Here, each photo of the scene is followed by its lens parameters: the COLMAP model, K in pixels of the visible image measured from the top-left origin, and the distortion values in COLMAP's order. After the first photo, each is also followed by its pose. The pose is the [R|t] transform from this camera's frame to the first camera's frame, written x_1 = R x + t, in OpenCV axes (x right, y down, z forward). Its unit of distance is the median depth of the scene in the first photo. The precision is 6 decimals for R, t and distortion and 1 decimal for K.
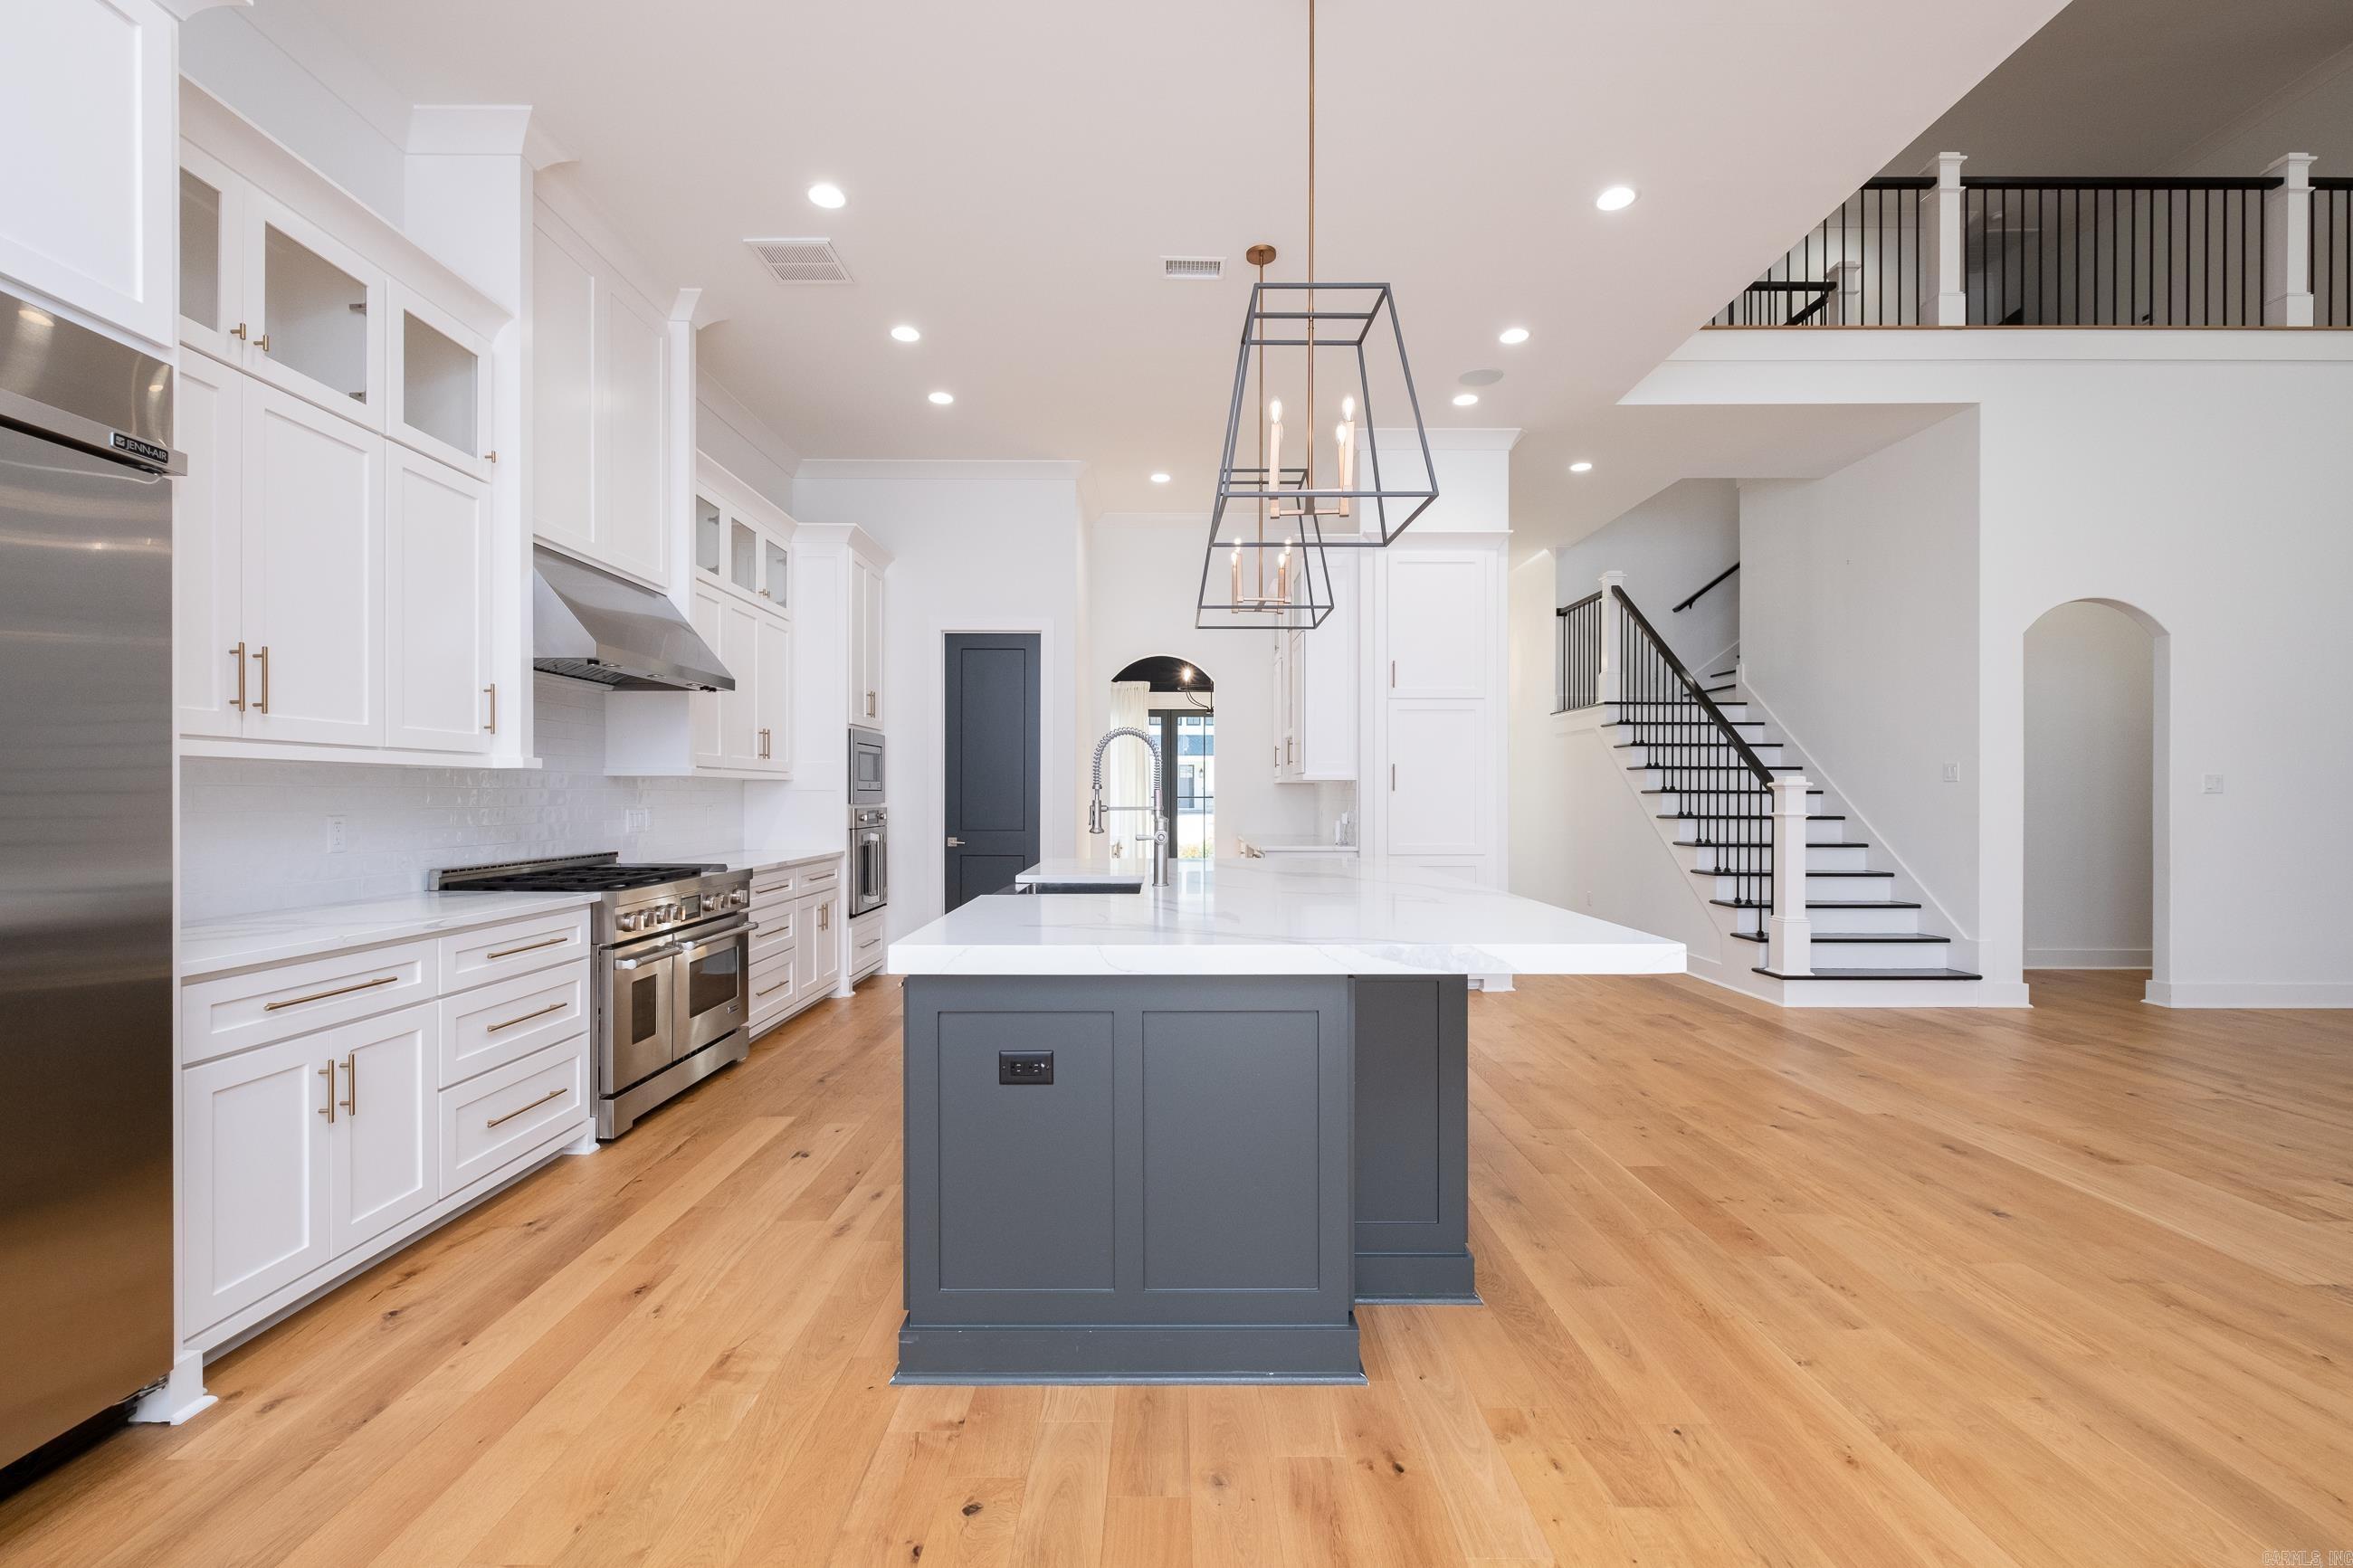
lens RADIAL K [[1016.2, 0, 1174.7], [0, 1016.2, 804.5], [0, 0, 1]] dist [0.008988, 0.000332]
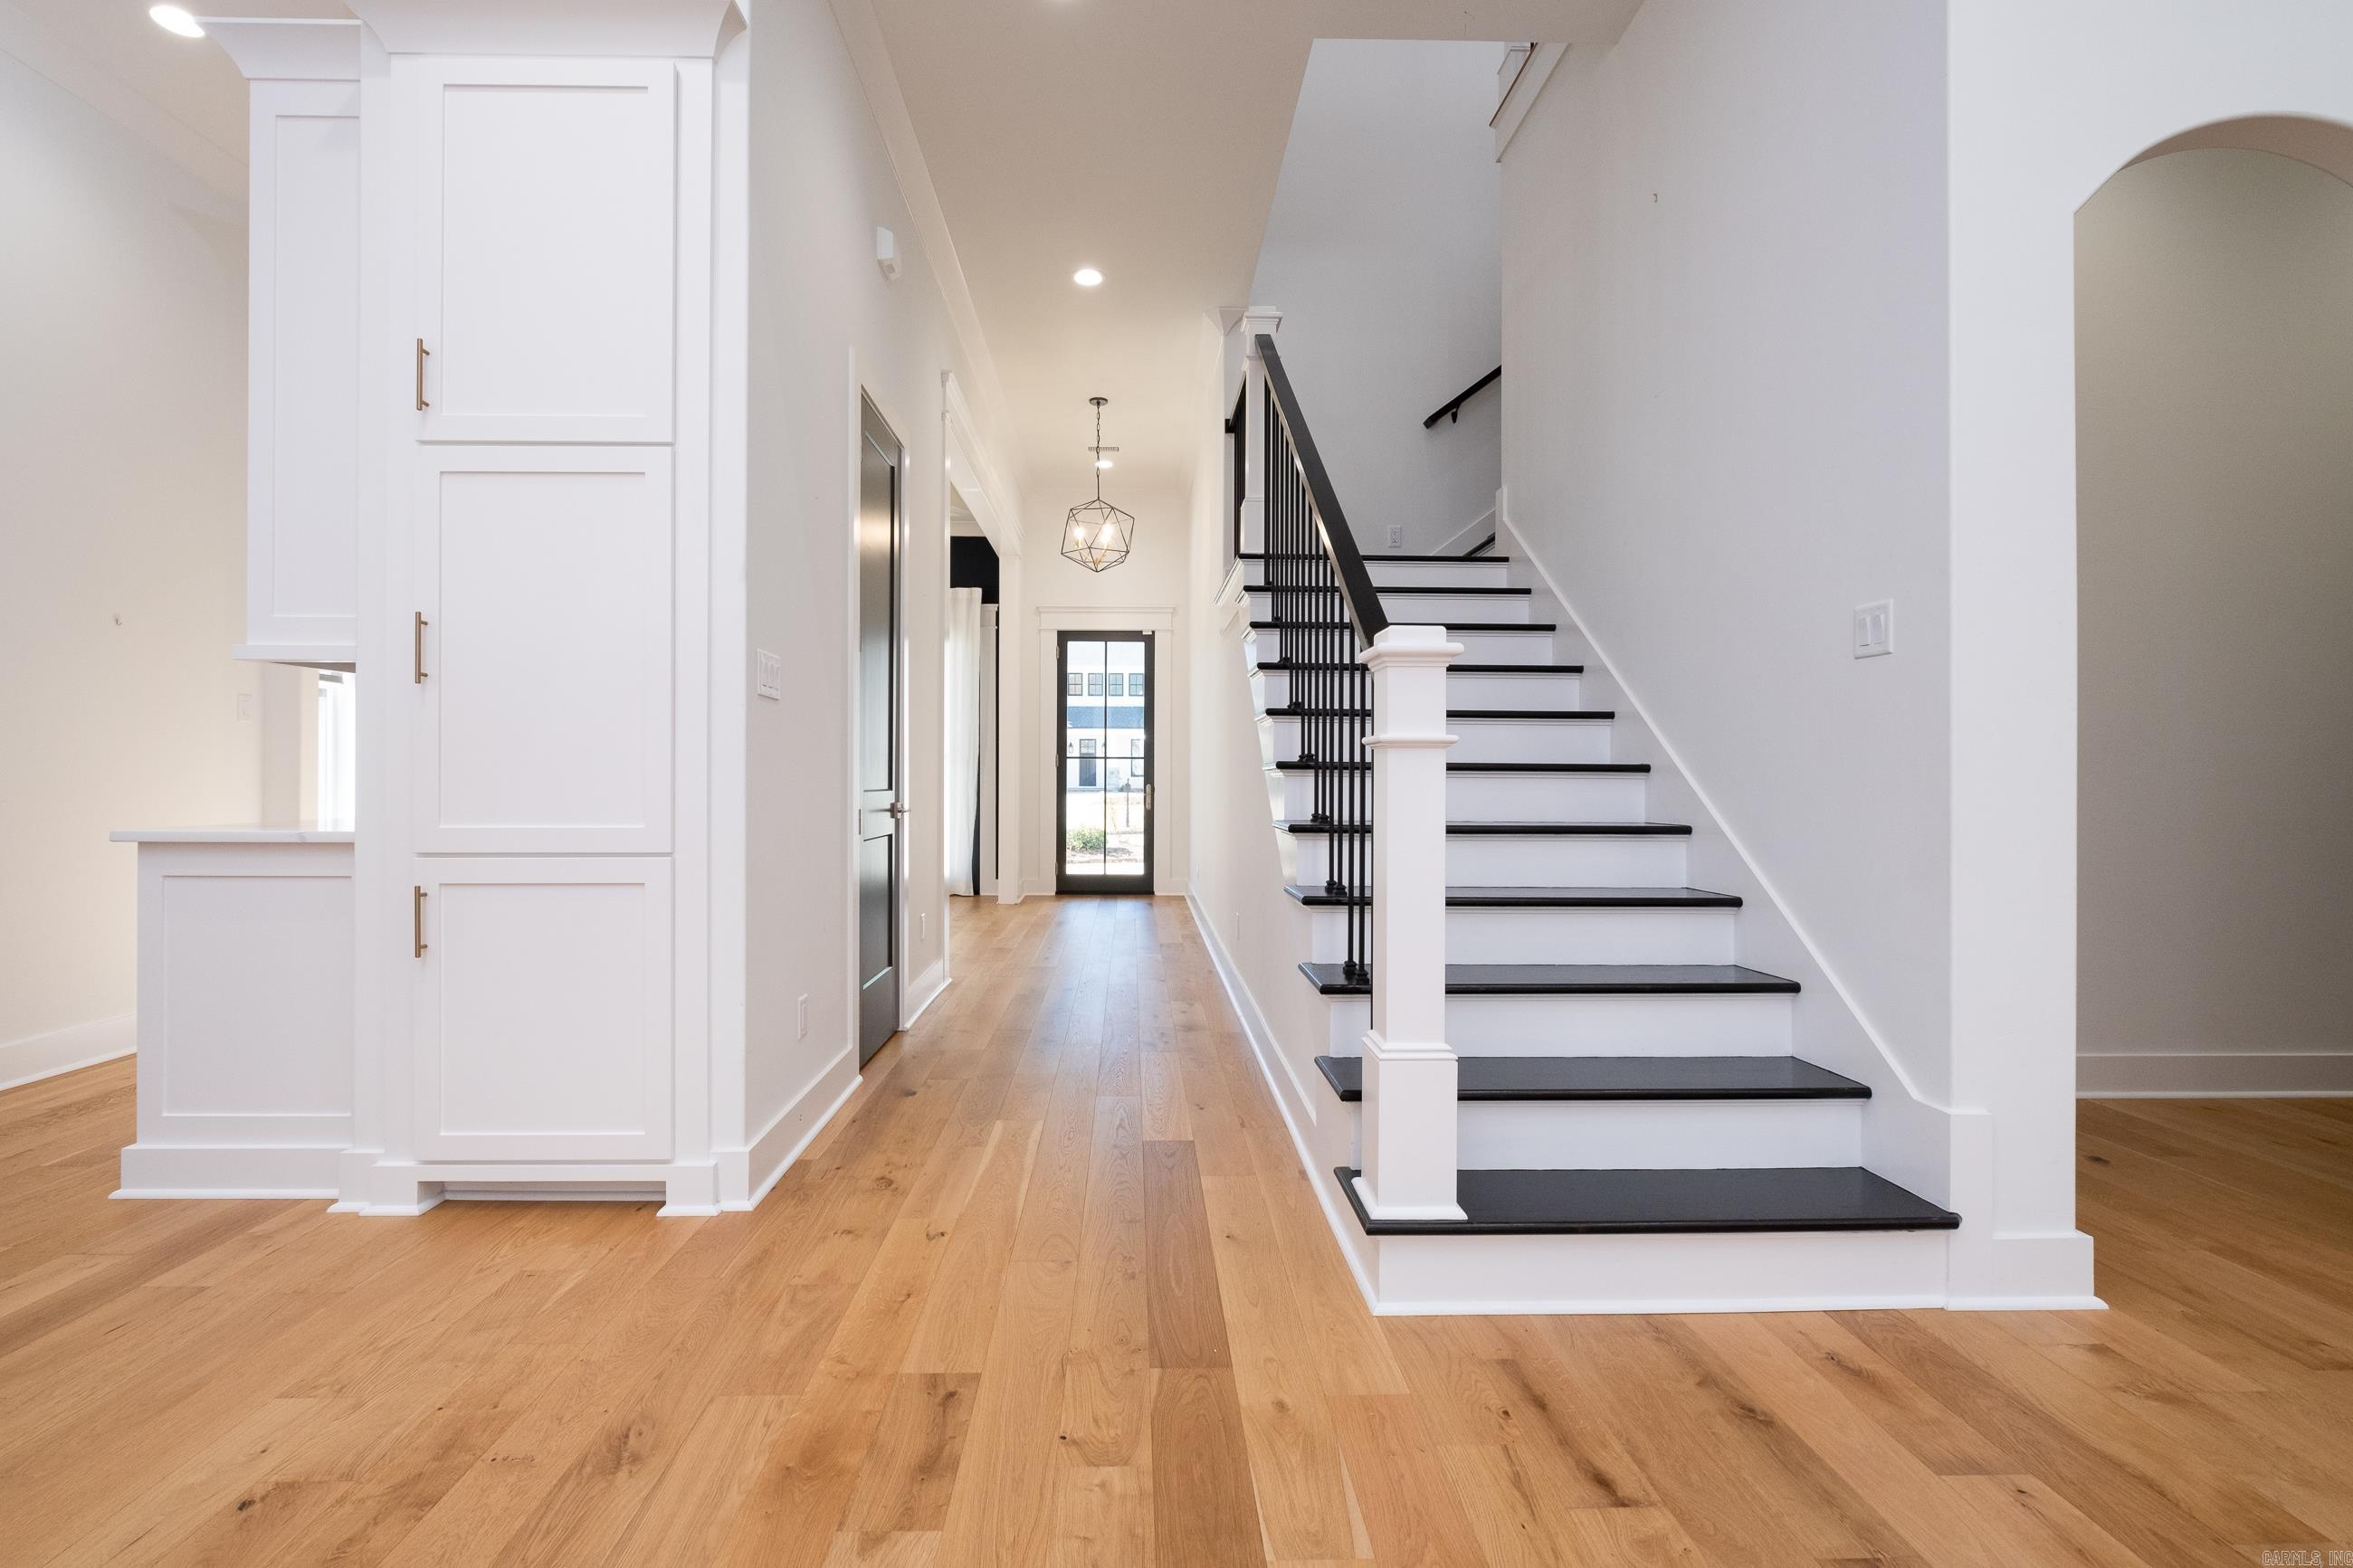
lens RADIAL K [[1029.8, 0, 1142.2], [0, 1029.8, 774.4], [0, 0, 1]] dist [-0.000826, -0.000135]
pose [[0.999979, 0.003117, 0.005744, 0.511546], [-0.003063, 0.999951, -0.009436, 0.024928], [-0.005773, 0.009418, 0.999939, 0.653294]]
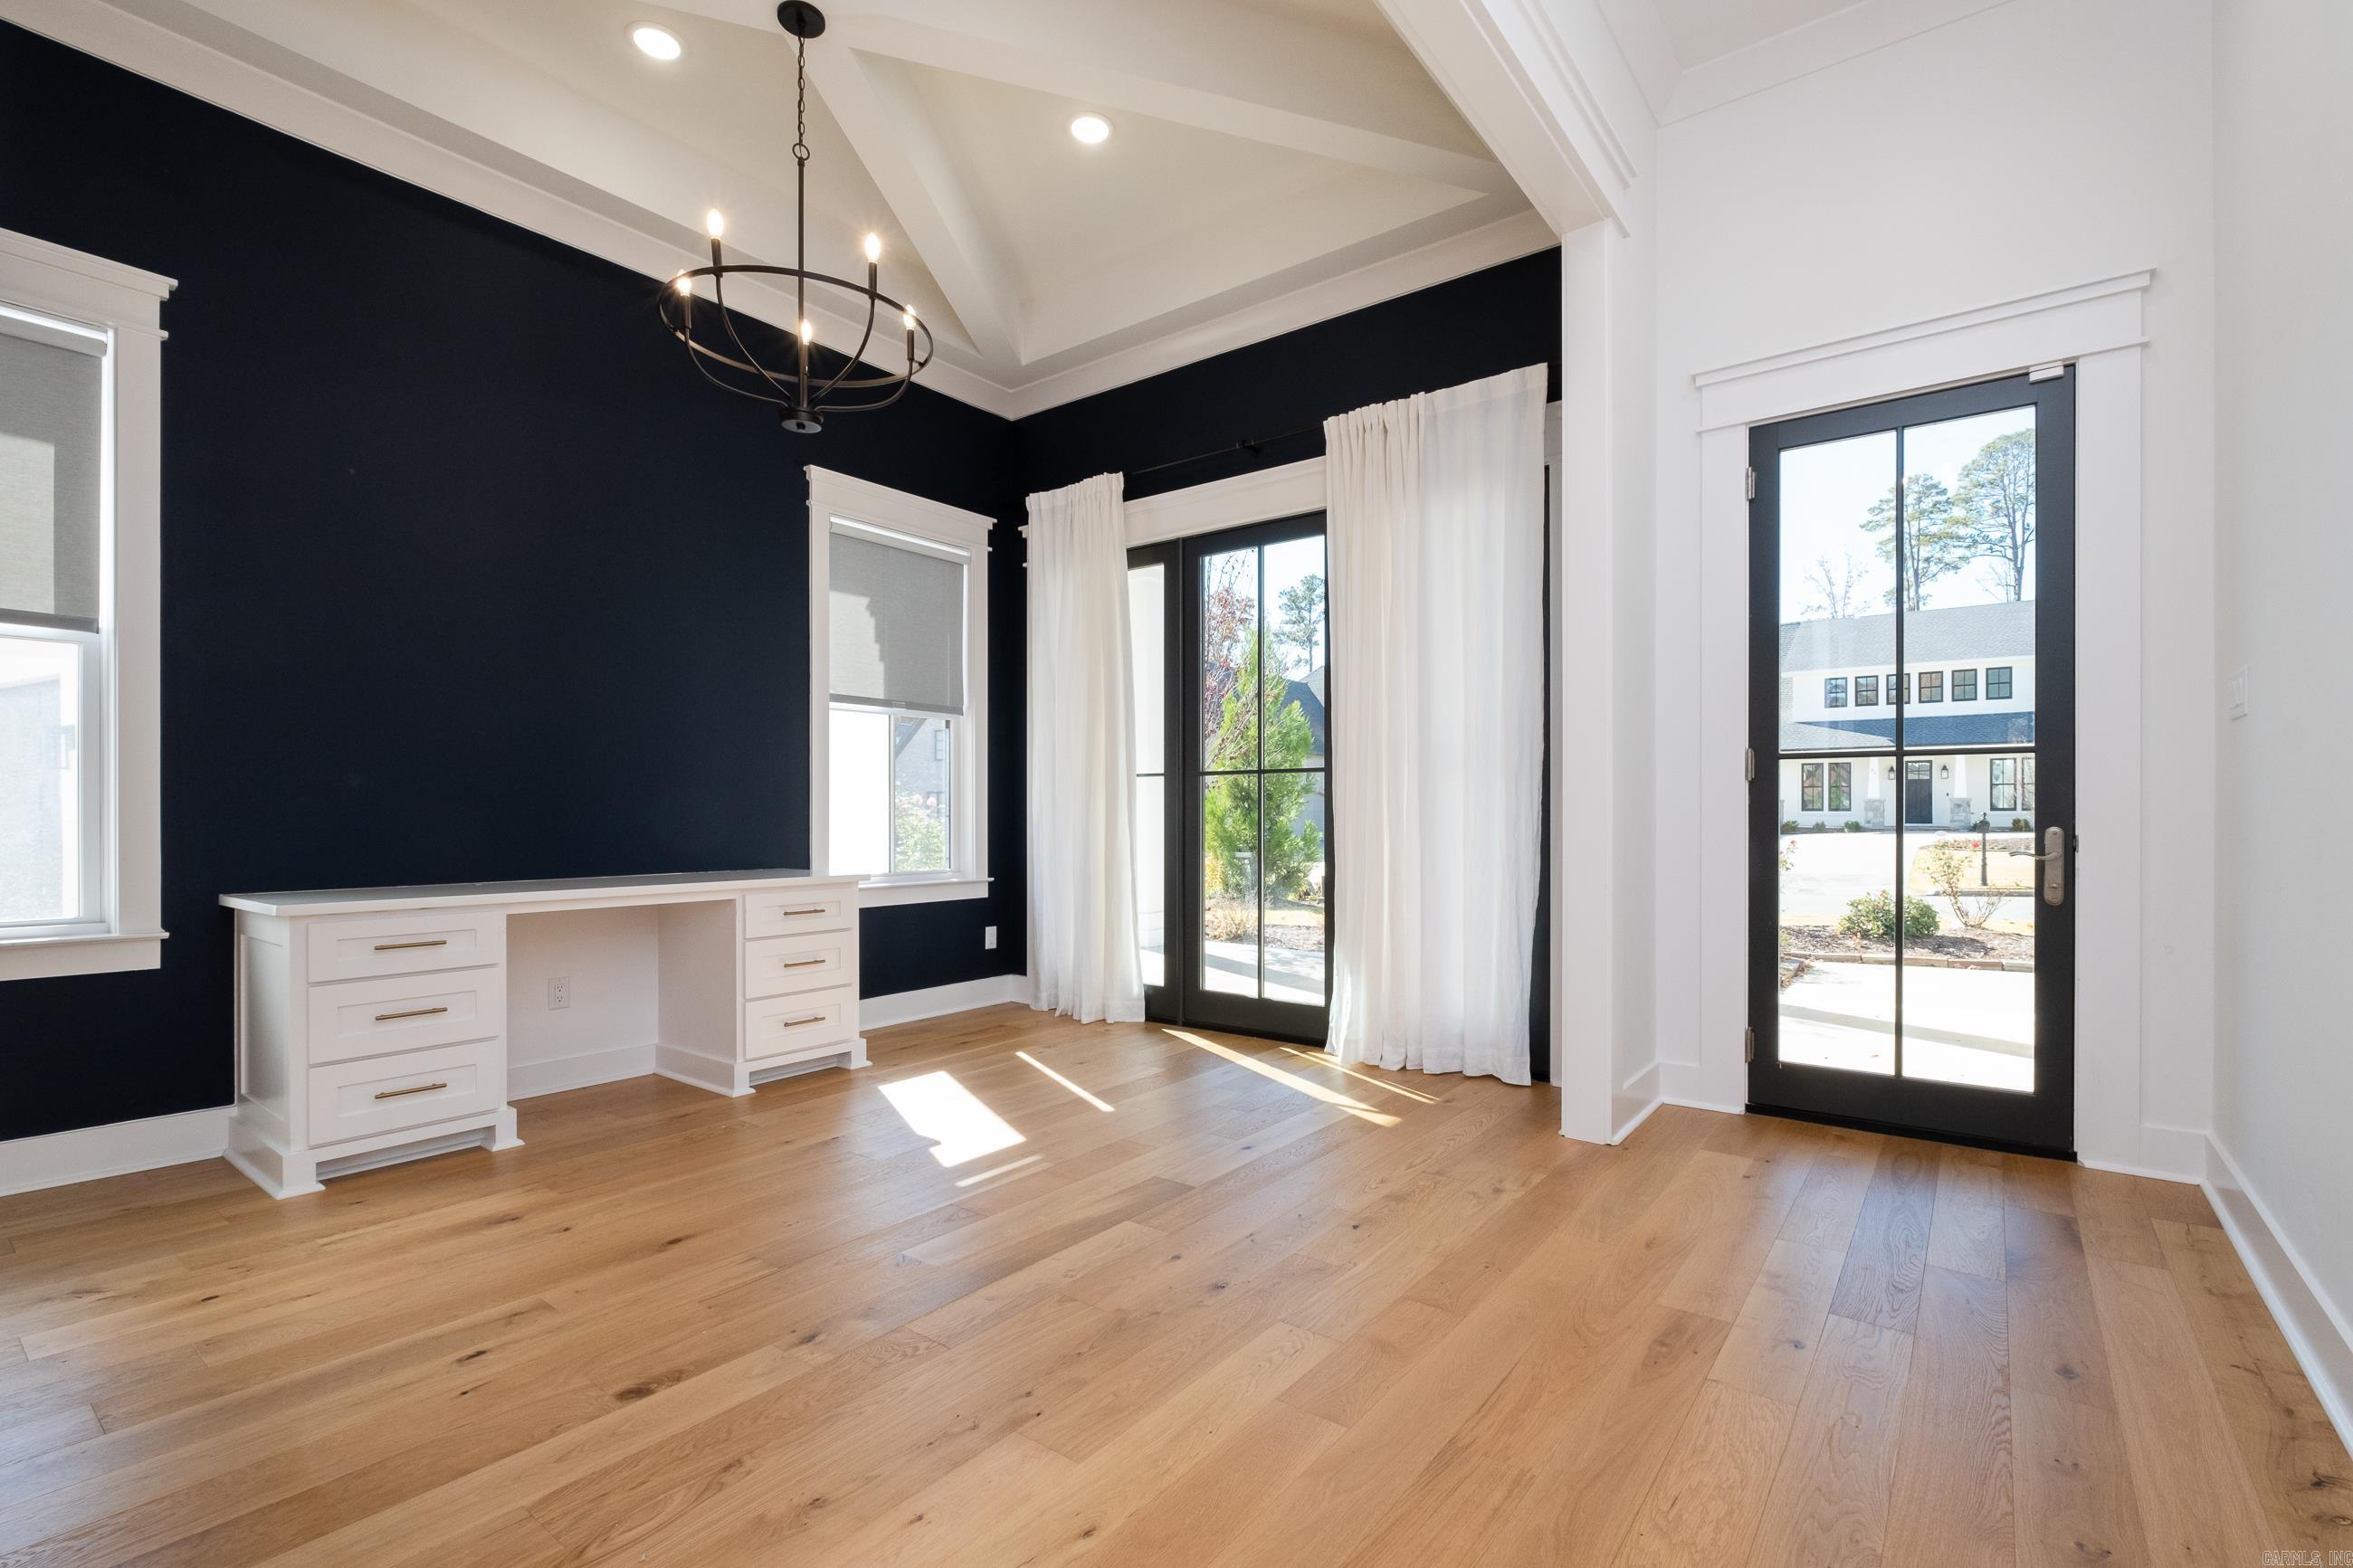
lens RADIAL K [[1044.7, 0, 1185.9], [0, 1044.7, 816.7], [0, 0, 1]] dist [-0.011153, -0.000156]
pose [[0.787046, 0.001220, -0.616893, 0.508379], [-0.002598, 0.999996, -0.001336, 0.023144], [0.616889, 0.002654, 0.787046, 1.483849]]
